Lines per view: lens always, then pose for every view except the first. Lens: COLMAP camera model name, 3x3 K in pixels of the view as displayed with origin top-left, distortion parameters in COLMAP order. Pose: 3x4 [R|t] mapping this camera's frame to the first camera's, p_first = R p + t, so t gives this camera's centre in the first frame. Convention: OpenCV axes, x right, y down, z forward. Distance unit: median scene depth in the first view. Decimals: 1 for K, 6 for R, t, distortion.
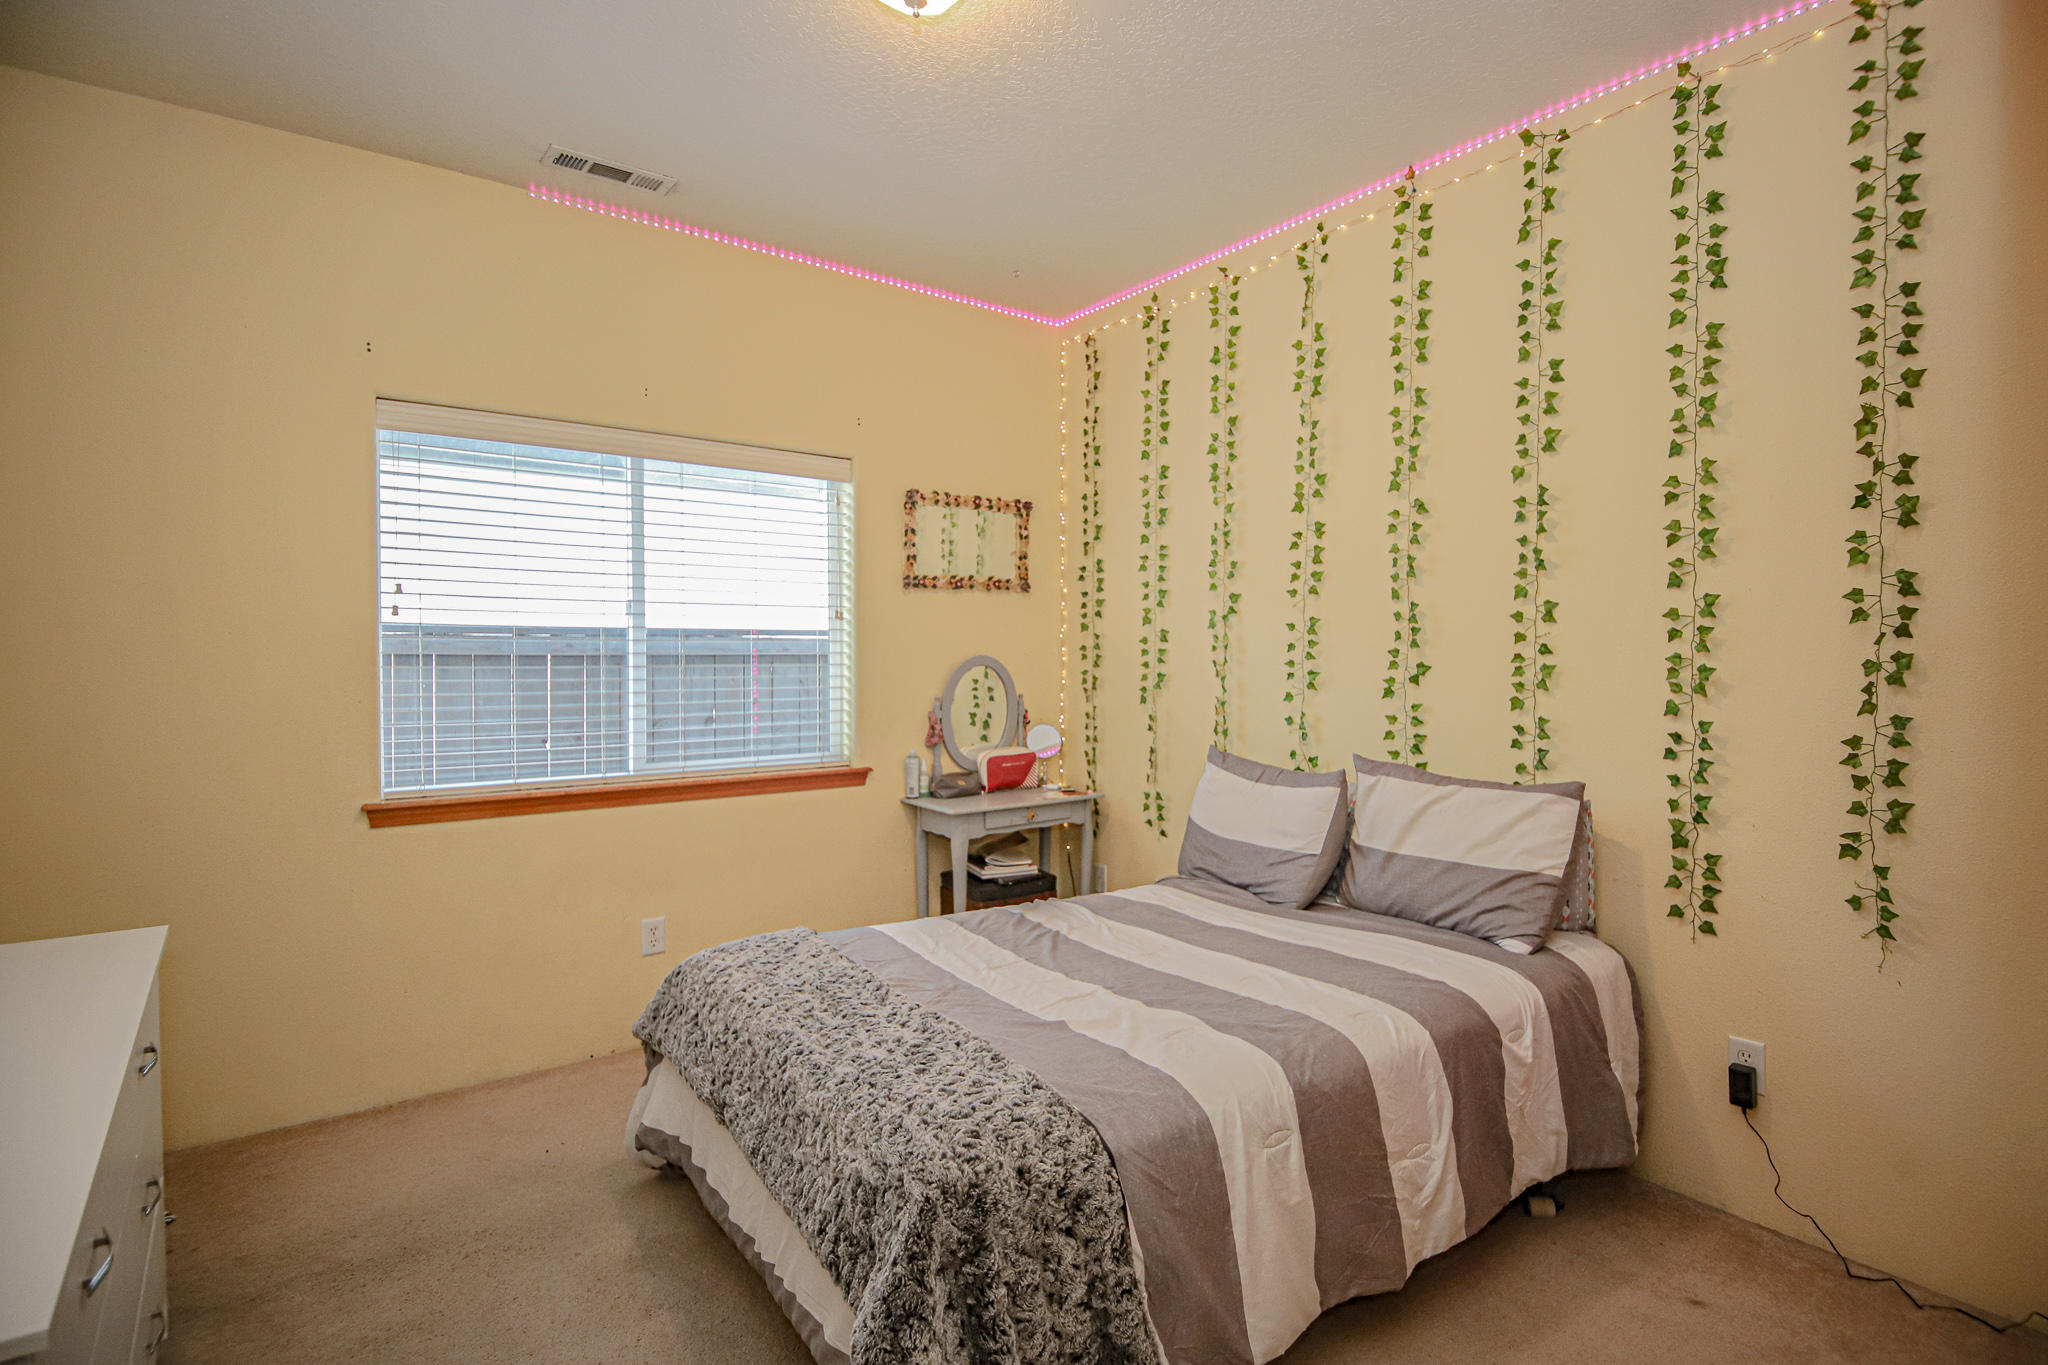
lens RADIAL K [[1018.9, 0, 1021.6], [0, 1018.9, 634.3], [0, 0, 1]] dist [0.001369, 0.000173]
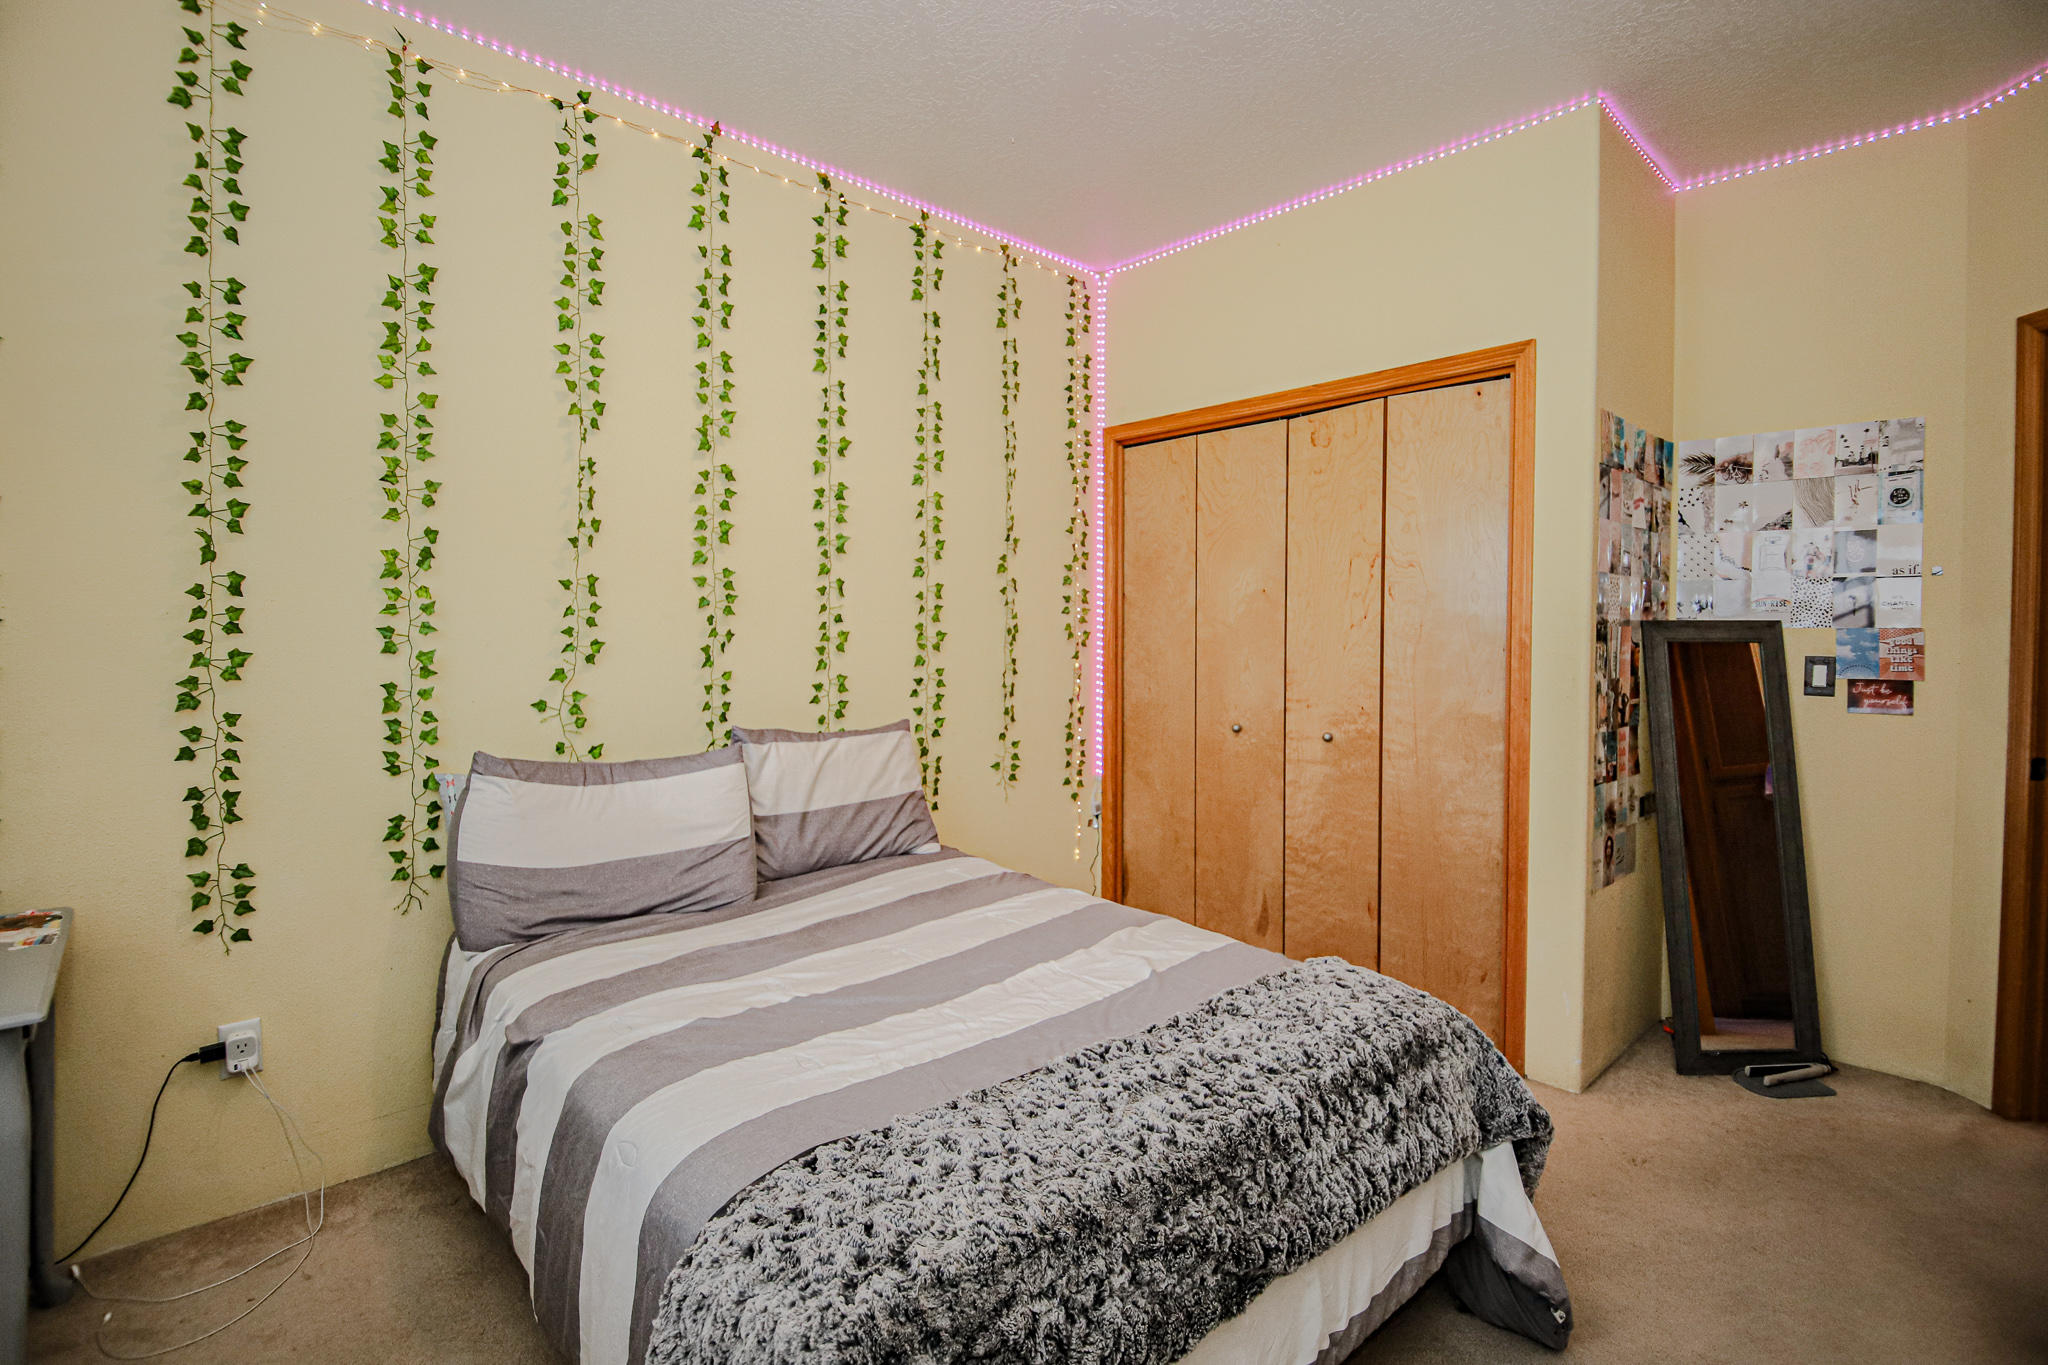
lens RADIAL K [[933.0, 0, 1067.0], [0, 933.0, 642.5], [0, 0, 1]] dist [0.030640, -0.027071]
pose [[-0.142225, 0.000919, 0.989834, -0.559329], [-0.009624, 0.999951, -0.002311, 0.038696], [-0.989788, -0.009855, -0.142209, 0.797478]]
